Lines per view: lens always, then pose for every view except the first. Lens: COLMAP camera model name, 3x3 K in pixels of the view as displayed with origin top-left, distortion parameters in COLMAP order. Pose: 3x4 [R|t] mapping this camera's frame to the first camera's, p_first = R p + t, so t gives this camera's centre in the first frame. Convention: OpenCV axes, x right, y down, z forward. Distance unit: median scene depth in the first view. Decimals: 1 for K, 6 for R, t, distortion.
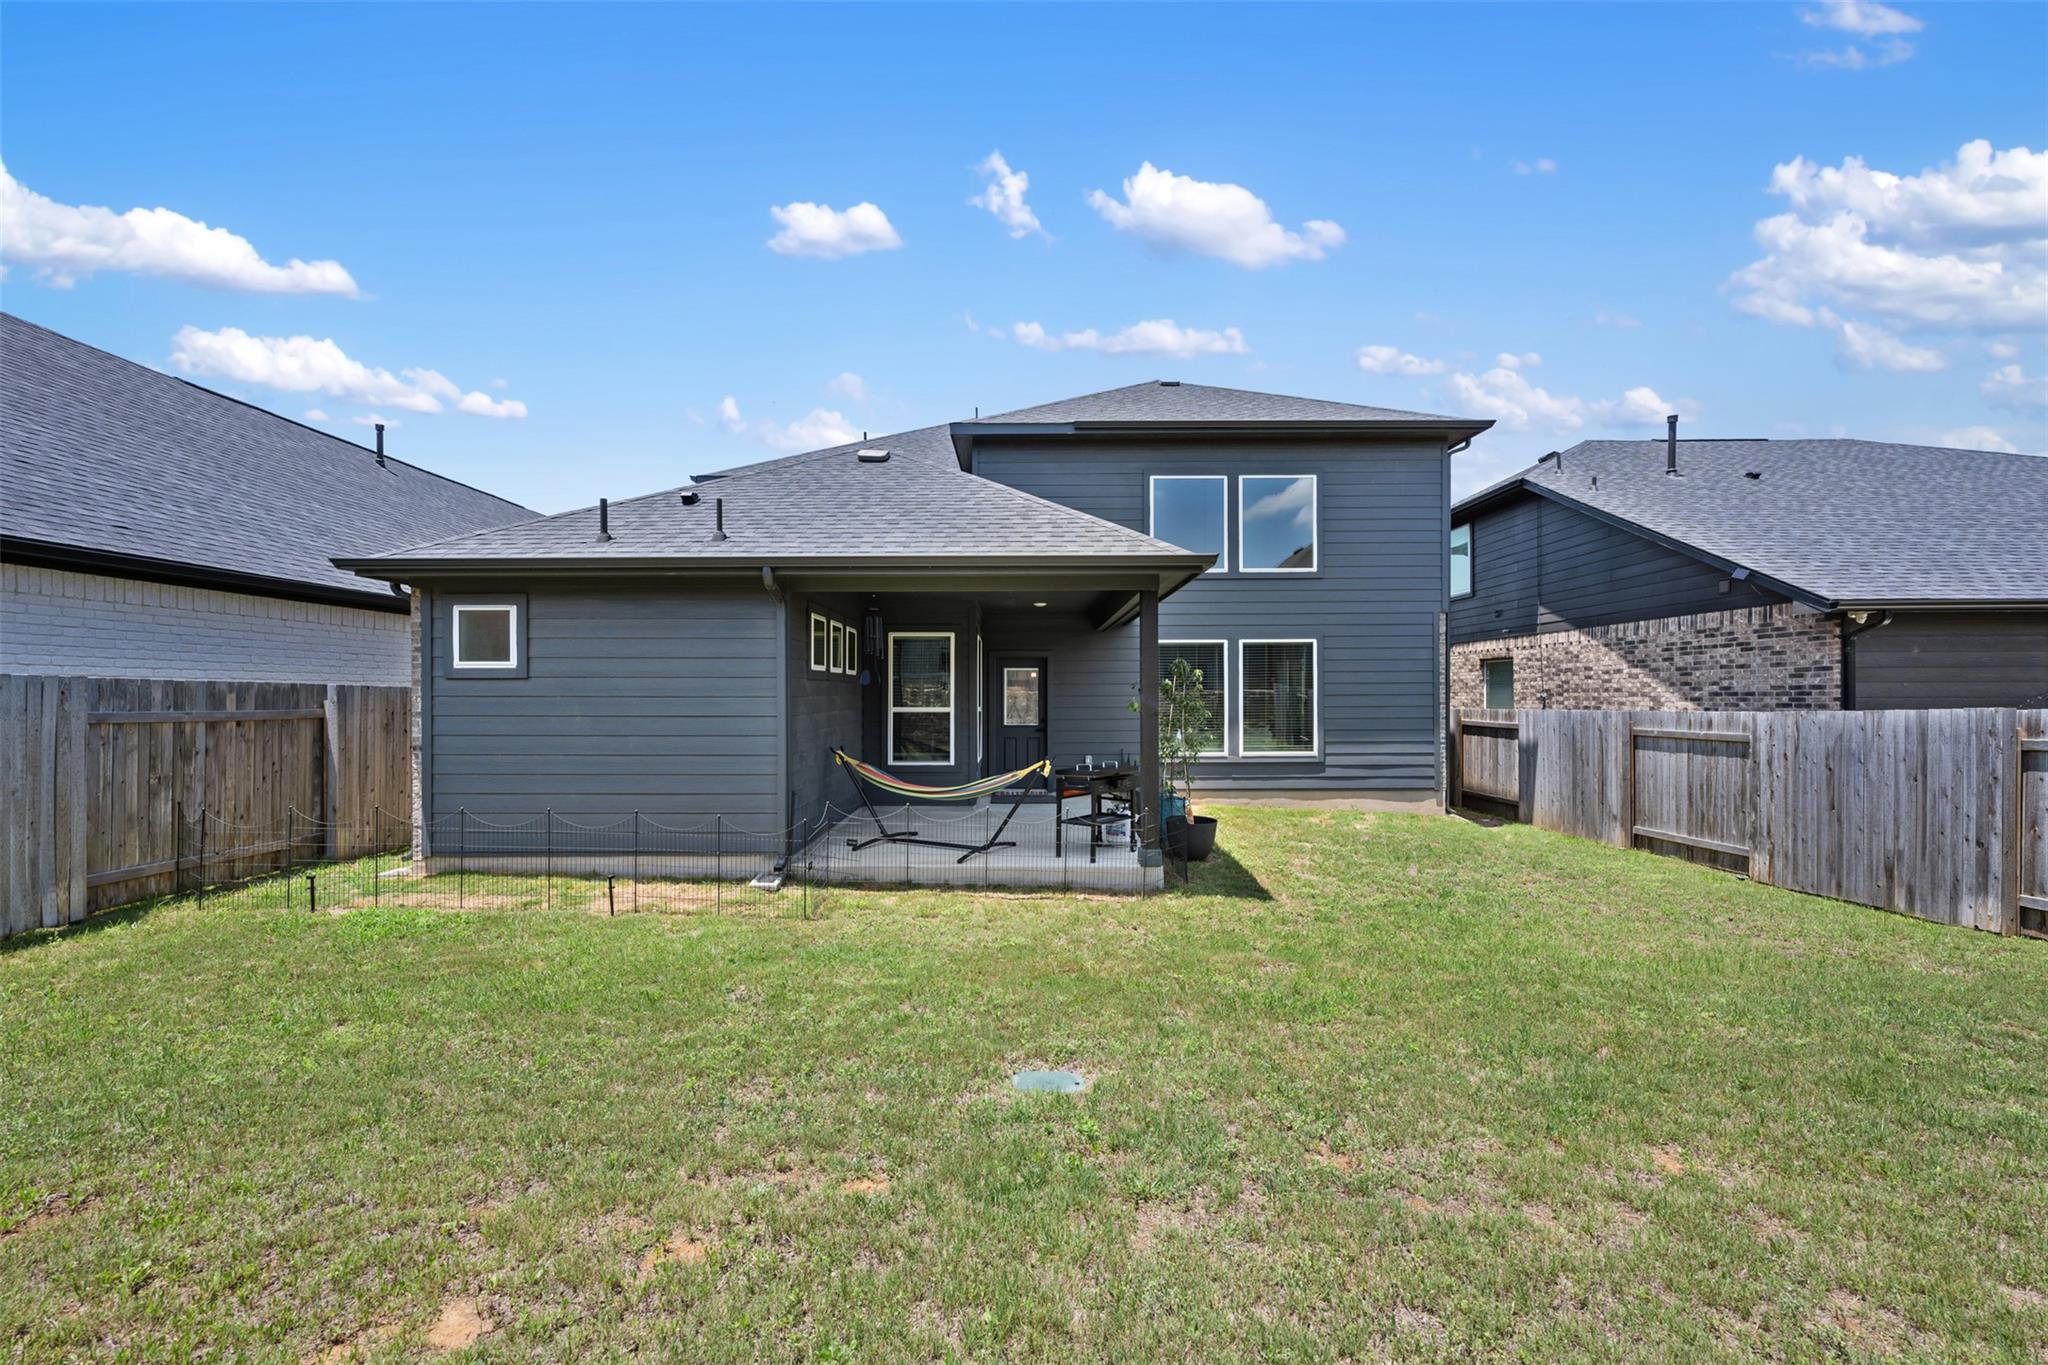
lens RADIAL K [[820.2, 0, 1029.4], [0, 820.2, 690.2], [0, 0, 1]] dist [0.003231, 0.000013]
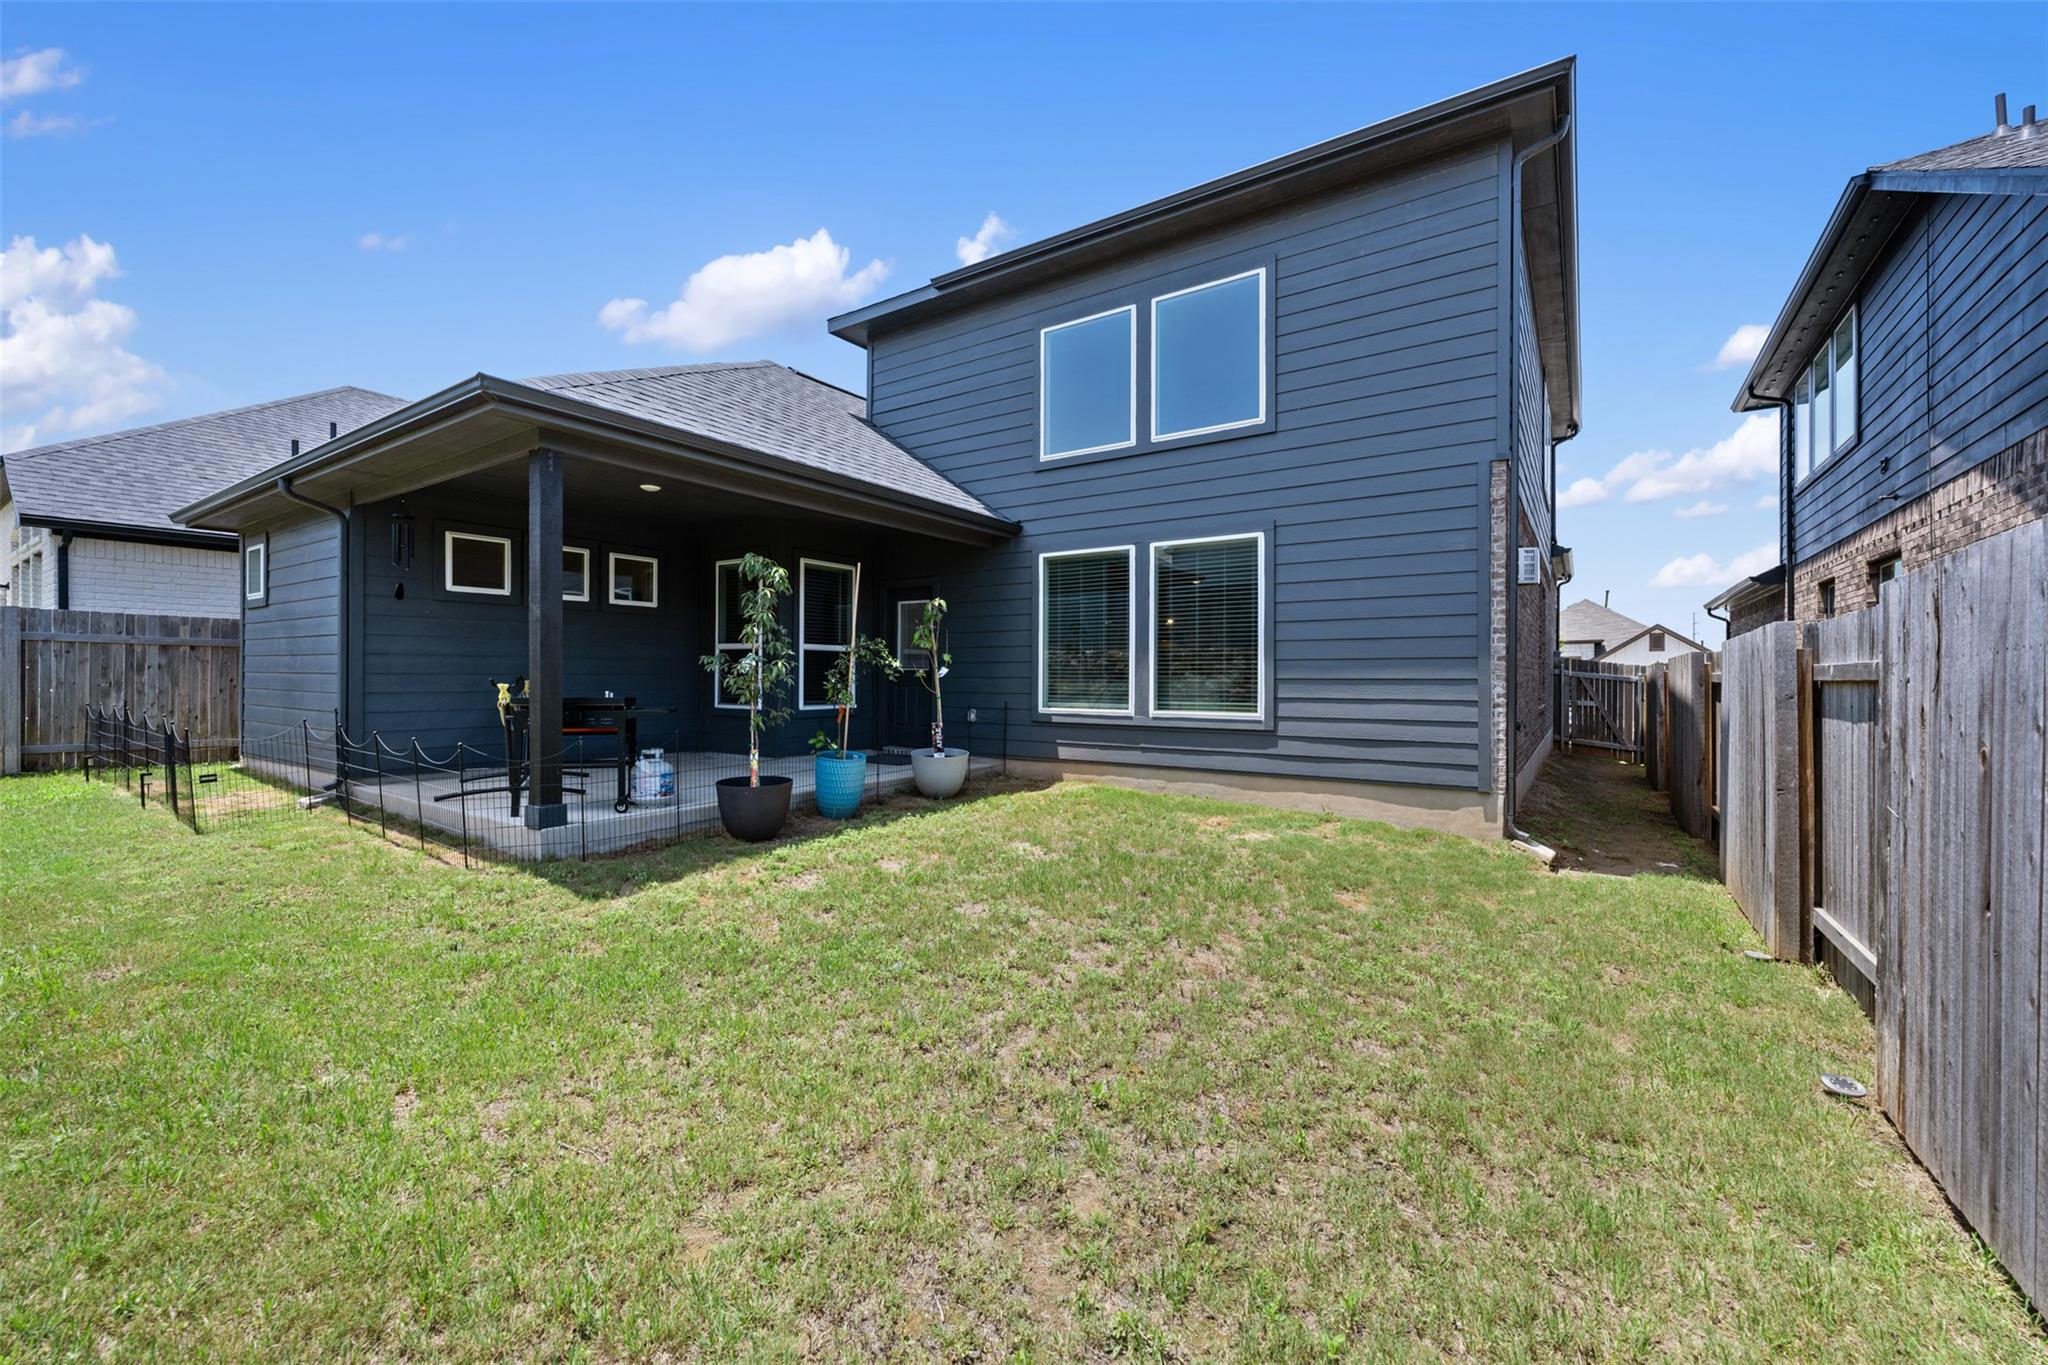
lens RADIAL K [[820.2, 0, 1030.2], [0, 820.2, 680.4], [0, 0, 1]] dist [0.003231, 0.000013]
pose [[0.829810, 0.008940, -0.557975, 0.587303], [-0.003692, 0.999938, 0.010530, 0.046991], [0.558034, -0.006677, 0.829791, 0.411186]]
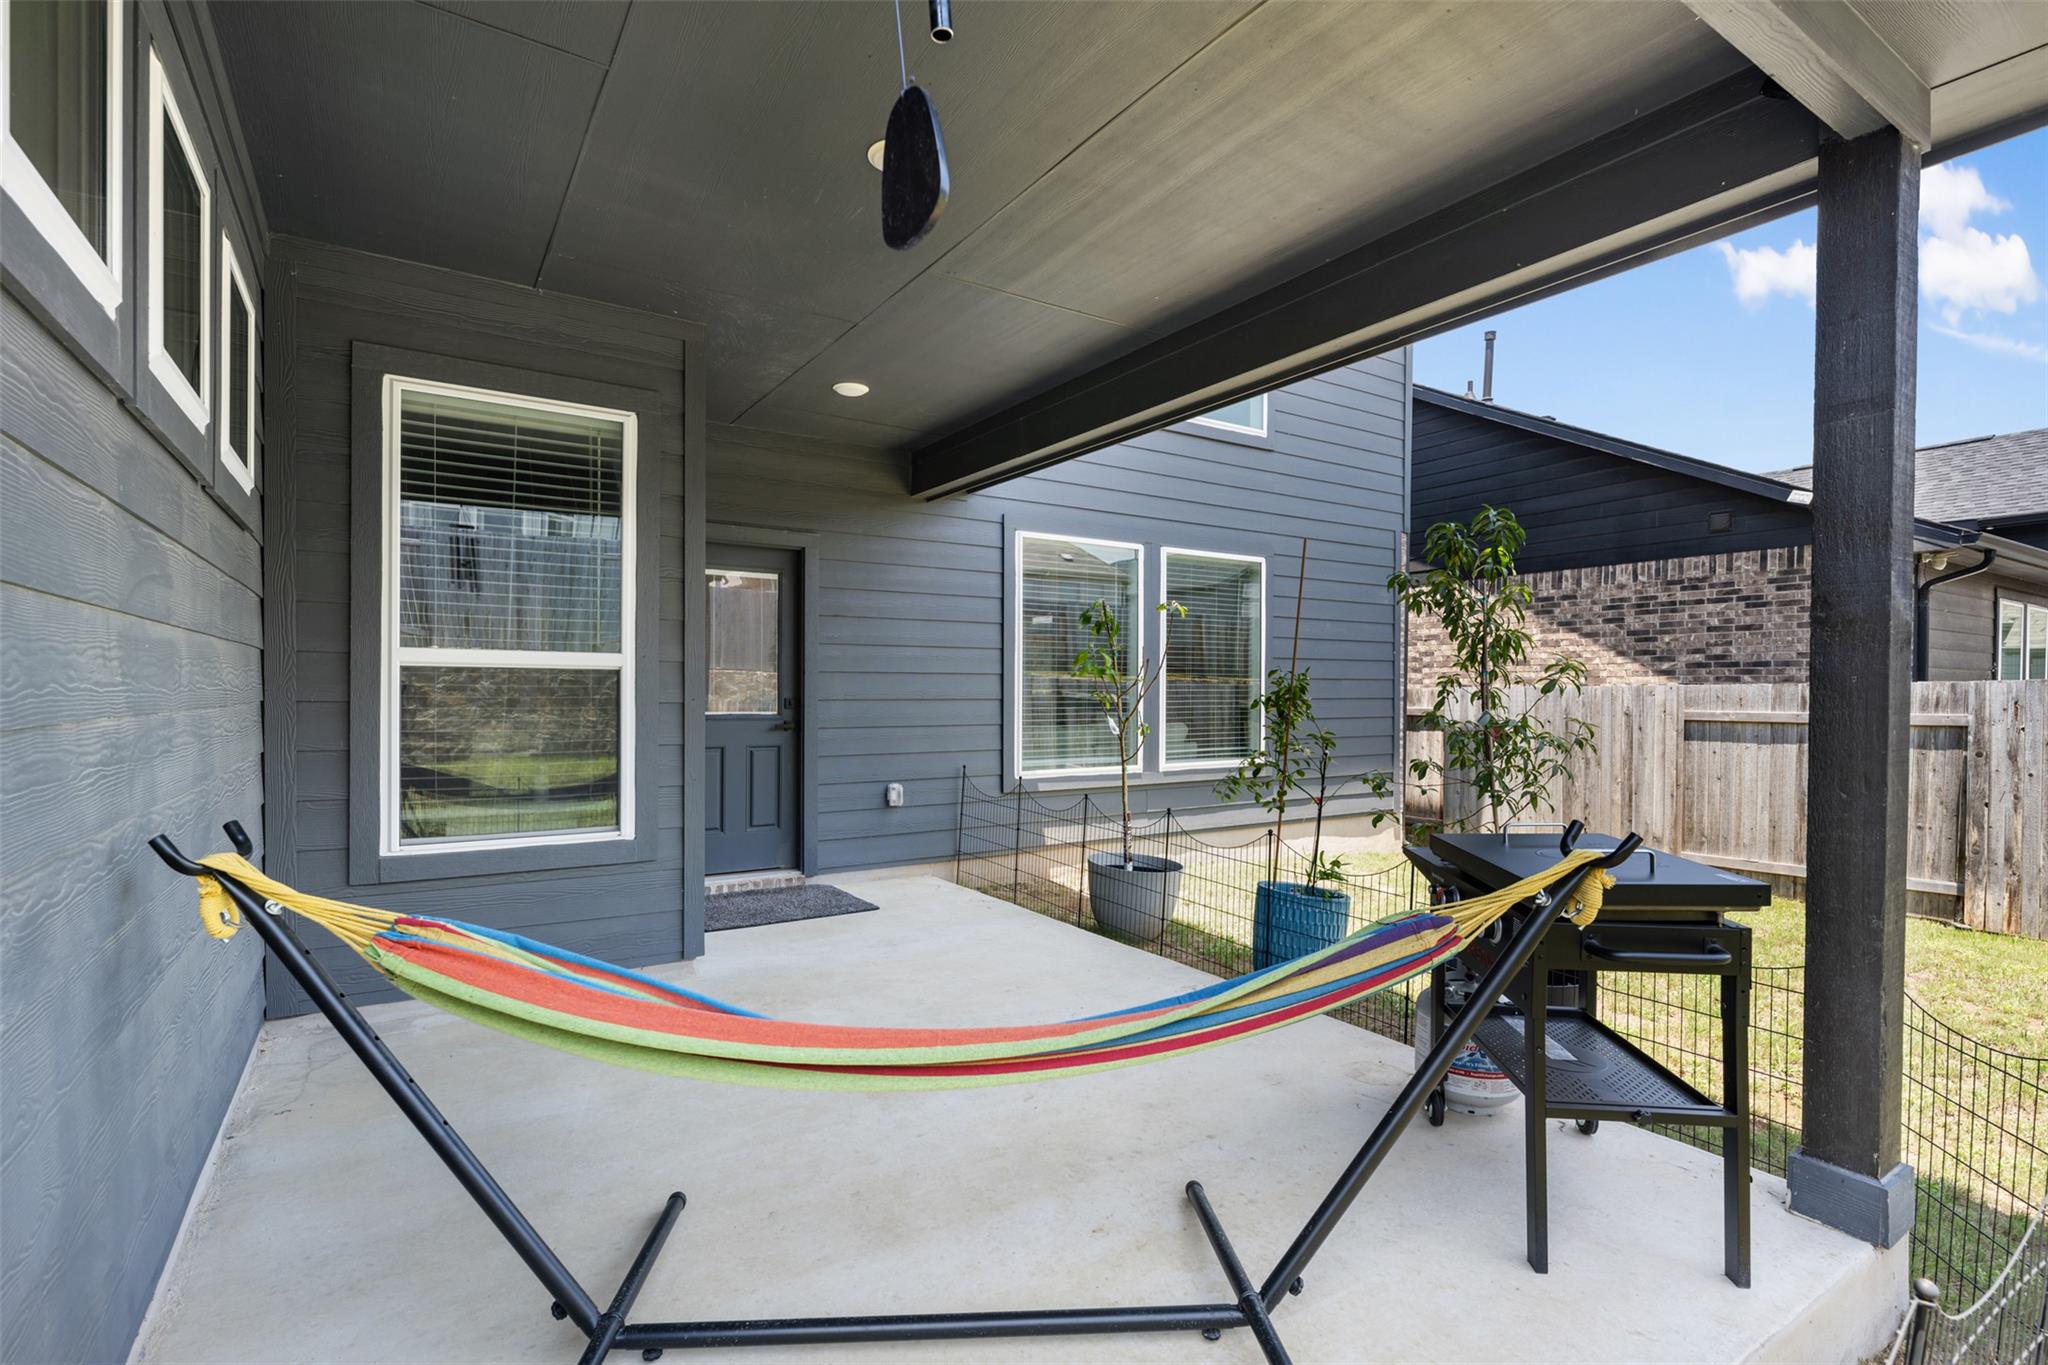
lens RADIAL K [[946.8, 0, 1018.1], [0, 946.8, 691.6], [0, 0, 1]] dist [0.005439, 0.000346]
pose [[0.840382, 0.006250, 0.541959, -0.154718], [-0.010341, 0.999936, 0.004504, 0.030177], [-0.541896, -0.009390, 0.840393, 0.580856]]
